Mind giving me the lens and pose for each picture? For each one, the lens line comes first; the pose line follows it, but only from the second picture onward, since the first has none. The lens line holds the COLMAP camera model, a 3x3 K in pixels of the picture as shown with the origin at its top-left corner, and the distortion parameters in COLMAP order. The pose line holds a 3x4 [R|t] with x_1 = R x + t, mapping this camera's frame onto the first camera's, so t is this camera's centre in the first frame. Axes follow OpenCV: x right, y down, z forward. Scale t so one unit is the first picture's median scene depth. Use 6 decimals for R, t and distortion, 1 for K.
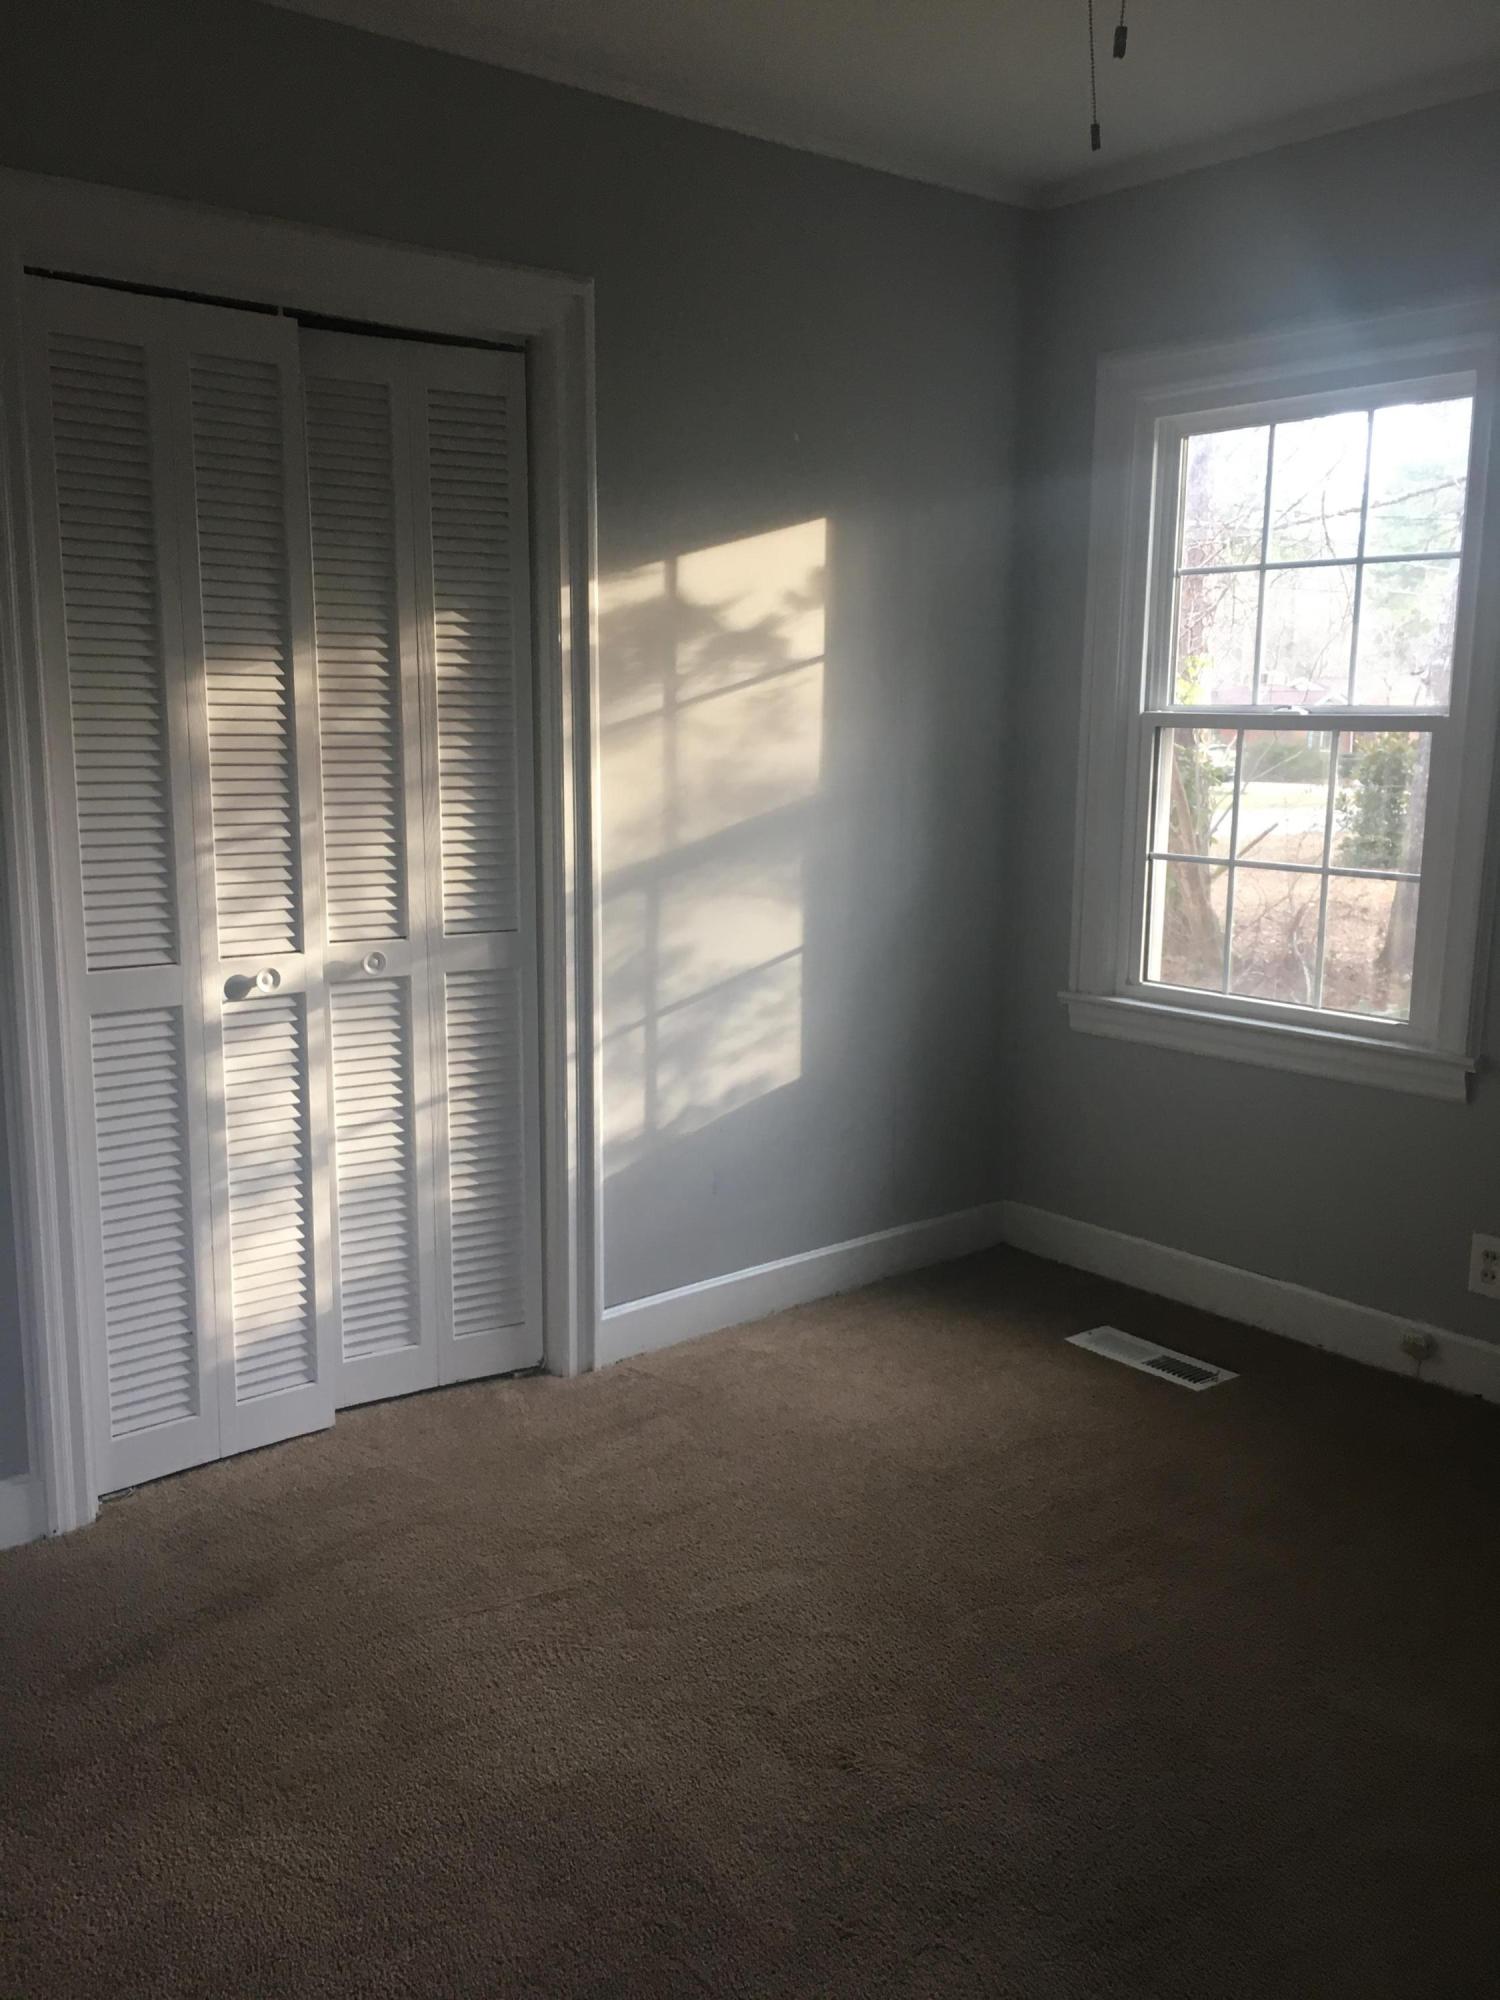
lens RADIAL K [[1713.7, 0, 753.6], [0, 1713.7, 998.3], [0, 0, 1]] dist [0.069312, -0.081330]
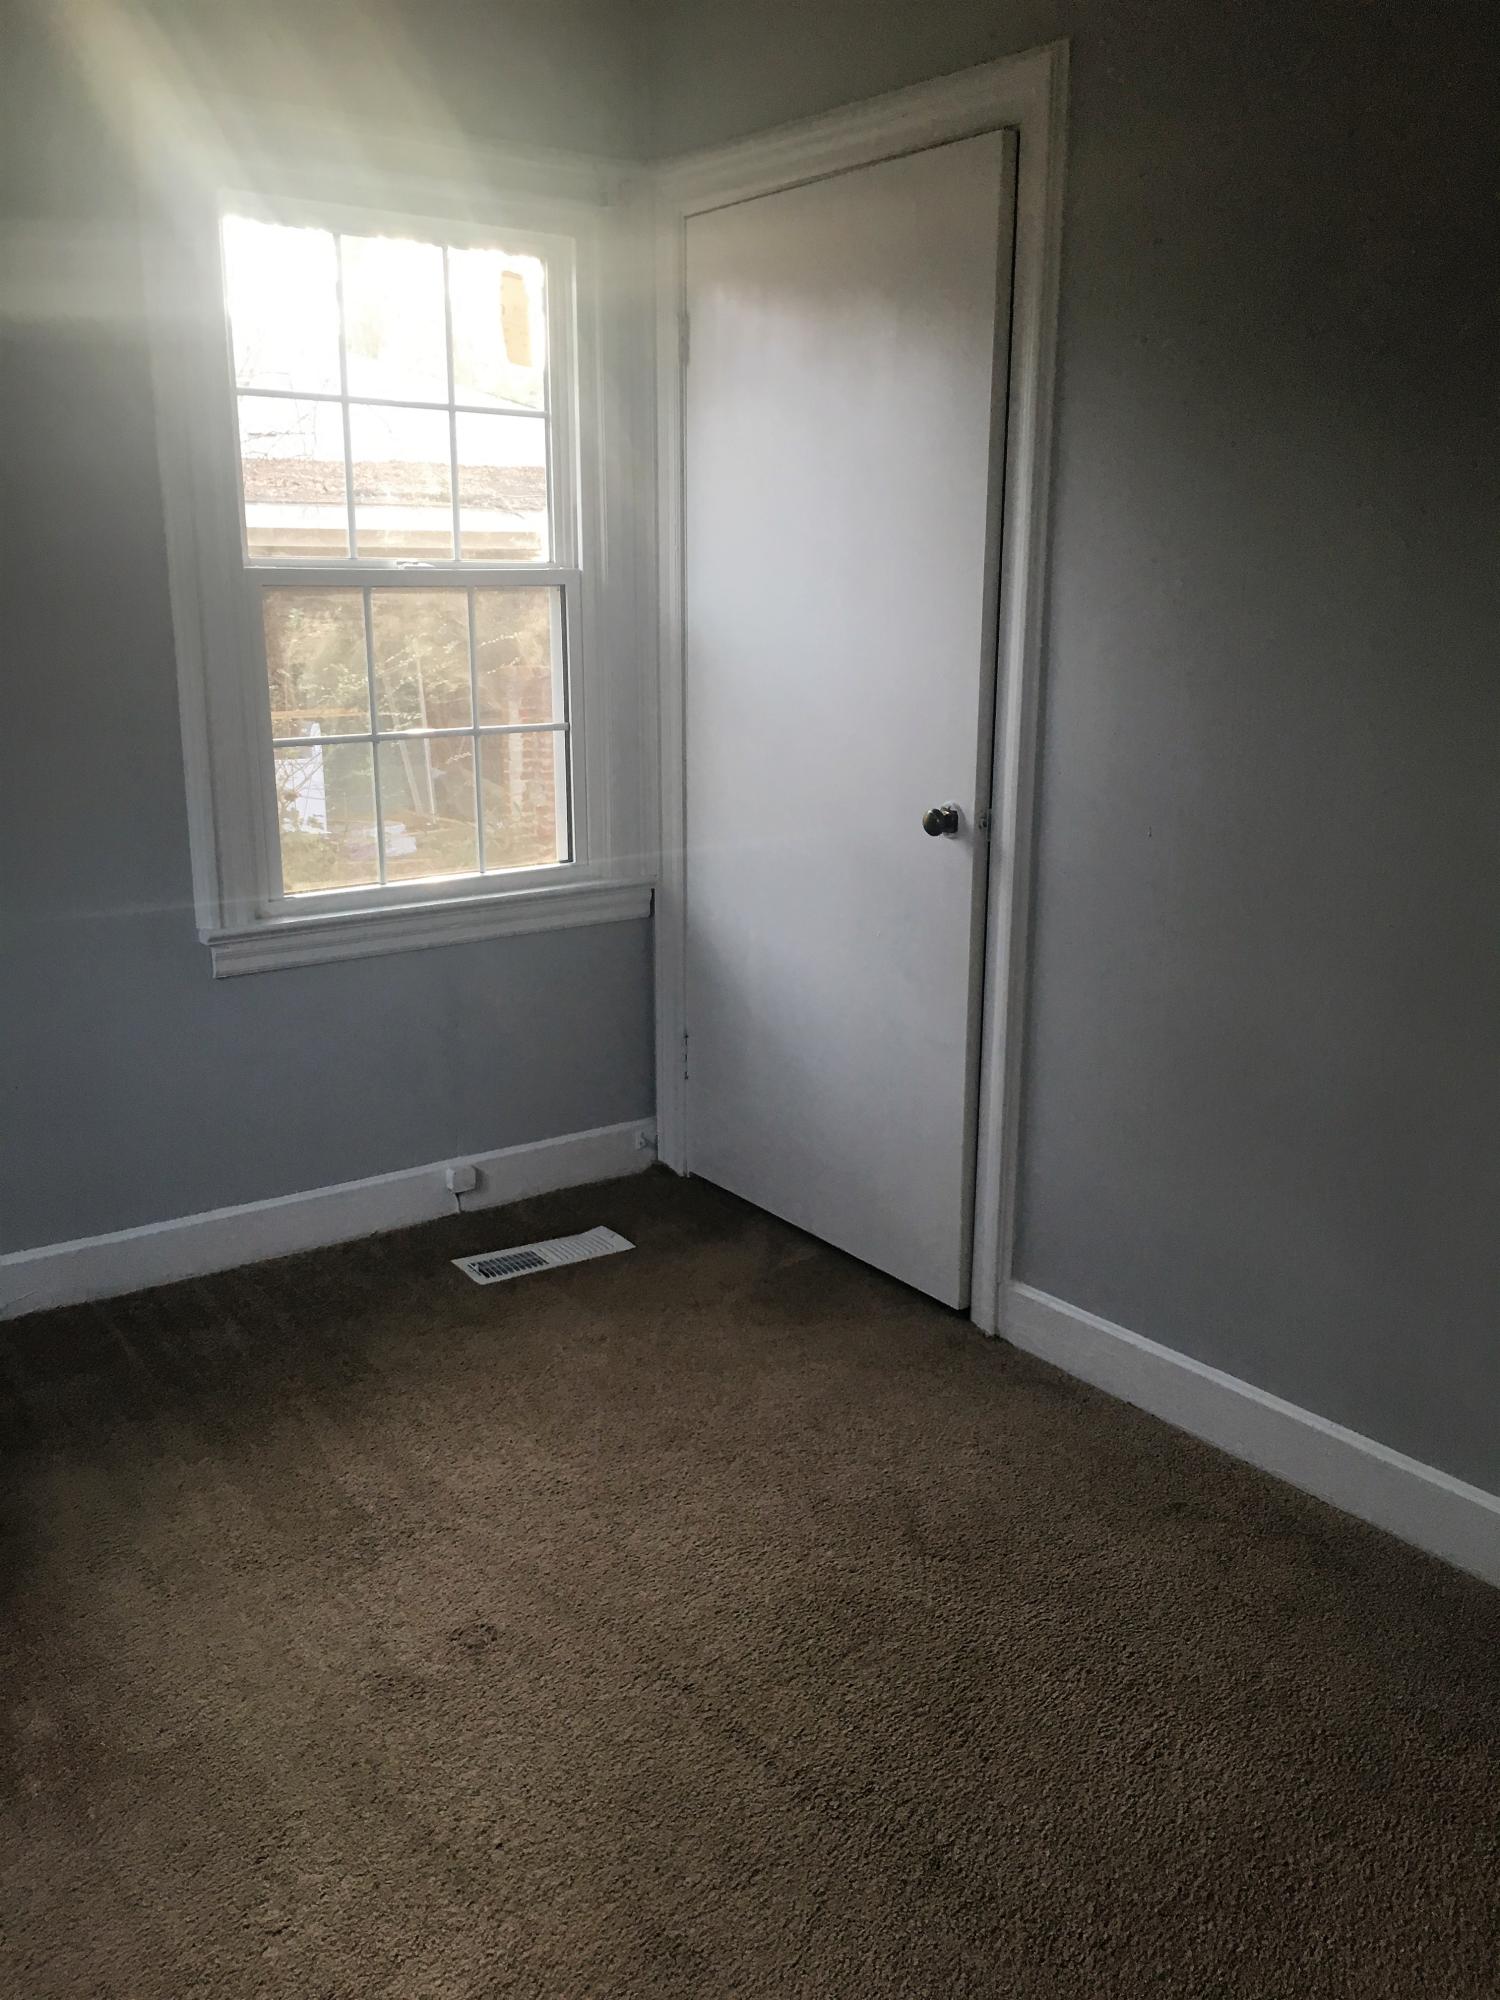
lens RADIAL K [[1713.7, 0, 746.4], [0, 1713.7, 1003.0], [0, 0, 1]] dist [0.069312, -0.081330]
pose [[0.044324, -0.245926, 0.968275, -0.646349], [0.166522, 0.957487, 0.235563, -0.131135], [-0.985041, 0.150798, 0.083392, 0.788381]]
